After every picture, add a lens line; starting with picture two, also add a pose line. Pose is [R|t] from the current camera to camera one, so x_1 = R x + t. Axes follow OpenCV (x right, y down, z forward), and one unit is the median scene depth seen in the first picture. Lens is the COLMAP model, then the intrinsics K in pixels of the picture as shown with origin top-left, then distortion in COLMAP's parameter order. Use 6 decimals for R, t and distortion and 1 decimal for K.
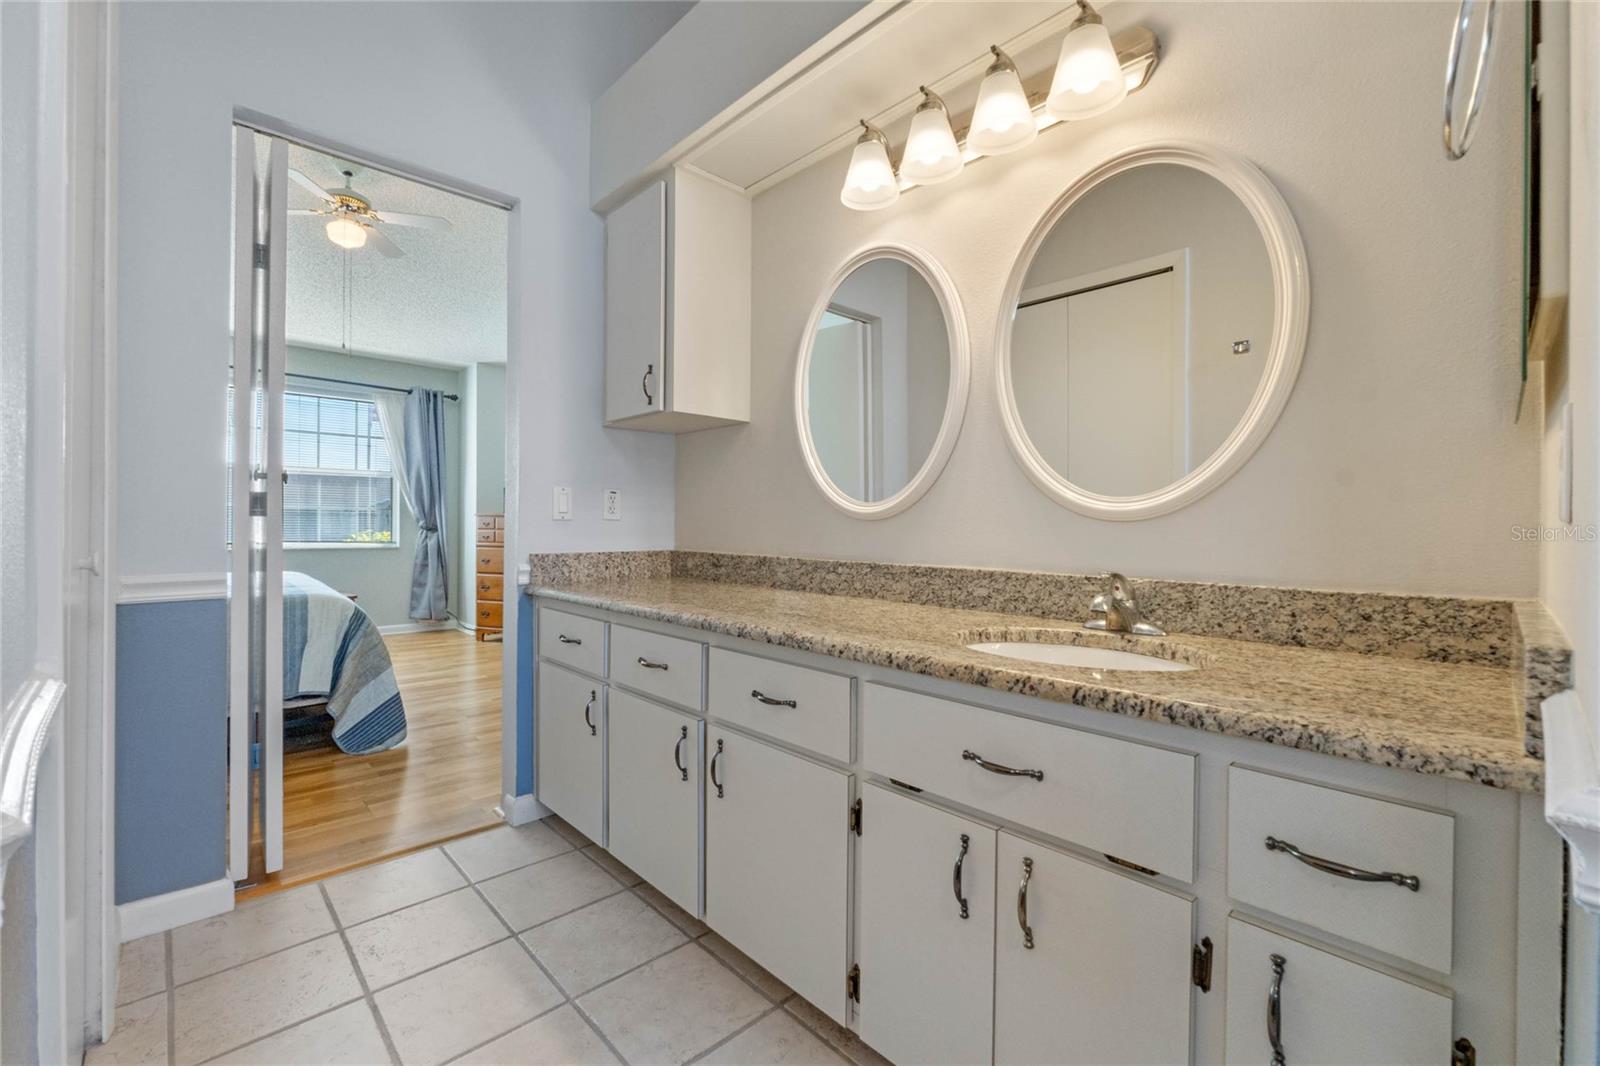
lens RADIAL K [[678.3, 0, 798.1], [0, 678.3, 523.7], [0, 0, 1]] dist [-0.001488, -0.000044]
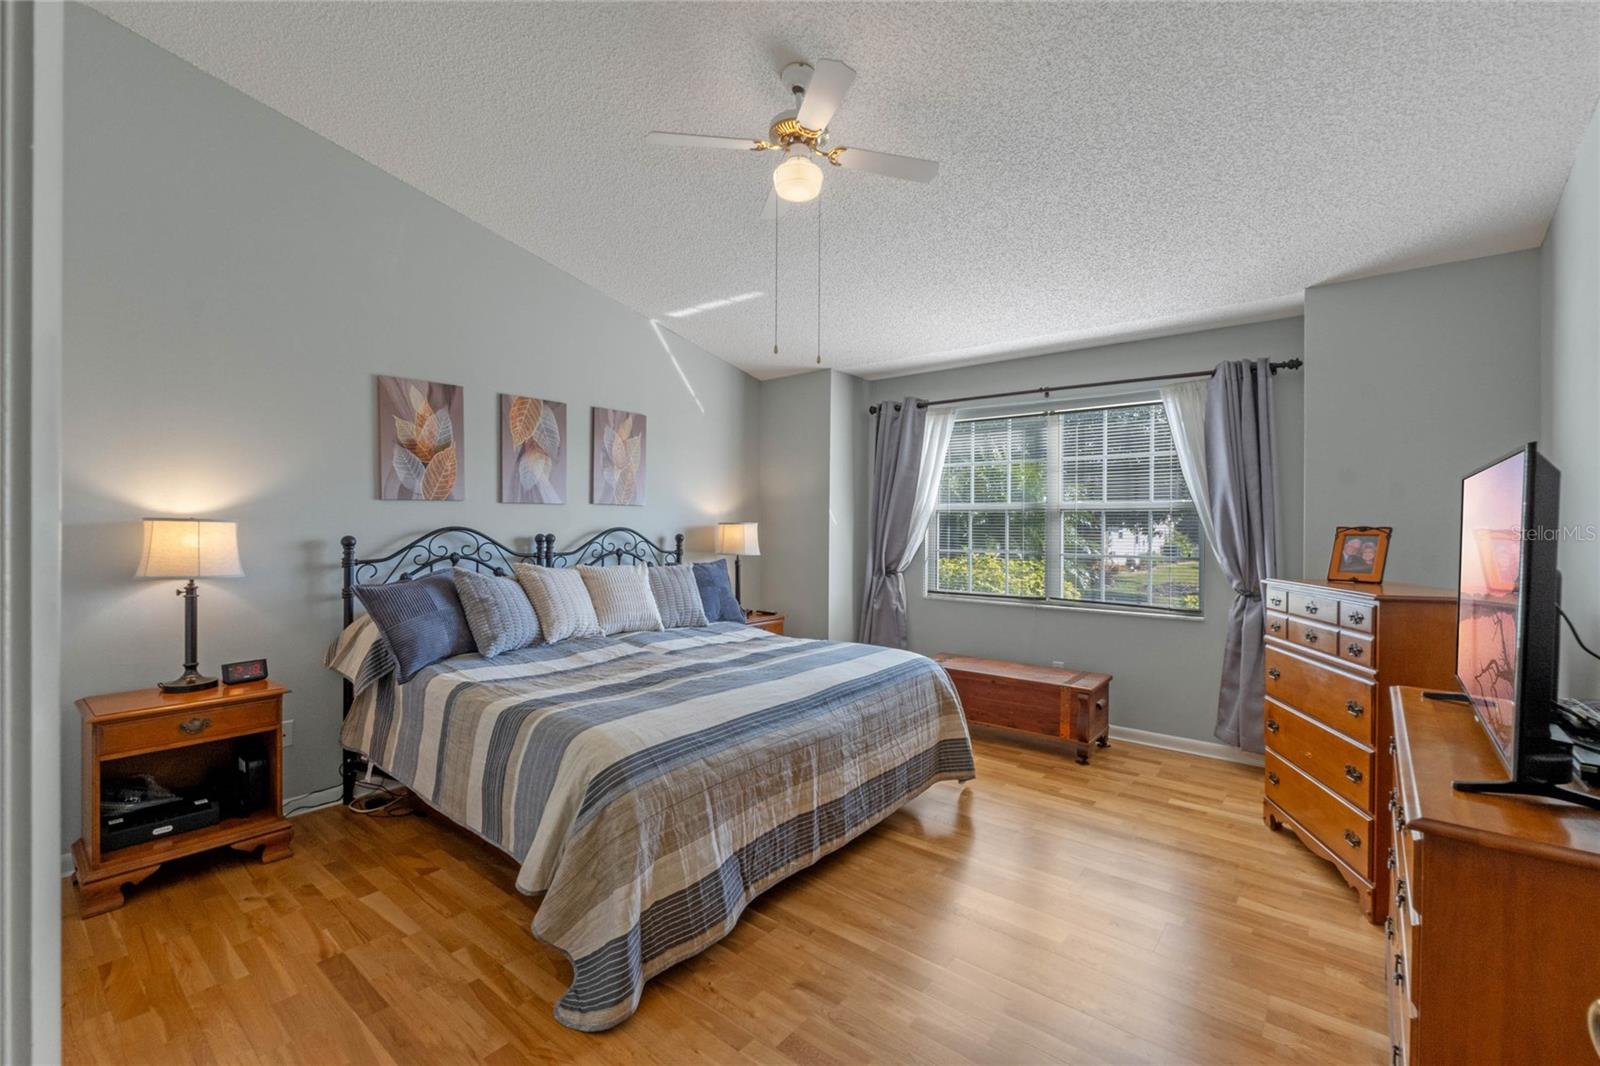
lens RADIAL K [[680.5, 0, 804.1], [0, 680.5, 527.0], [0, 0, 1]] dist [-0.000918, 0.000026]
pose [[0.120193, -0.002366, -0.992748, 0.002340], [-0.004715, 0.999985, -0.002954, -0.048769], [0.992739, 0.005036, 0.120180, 0.546242]]
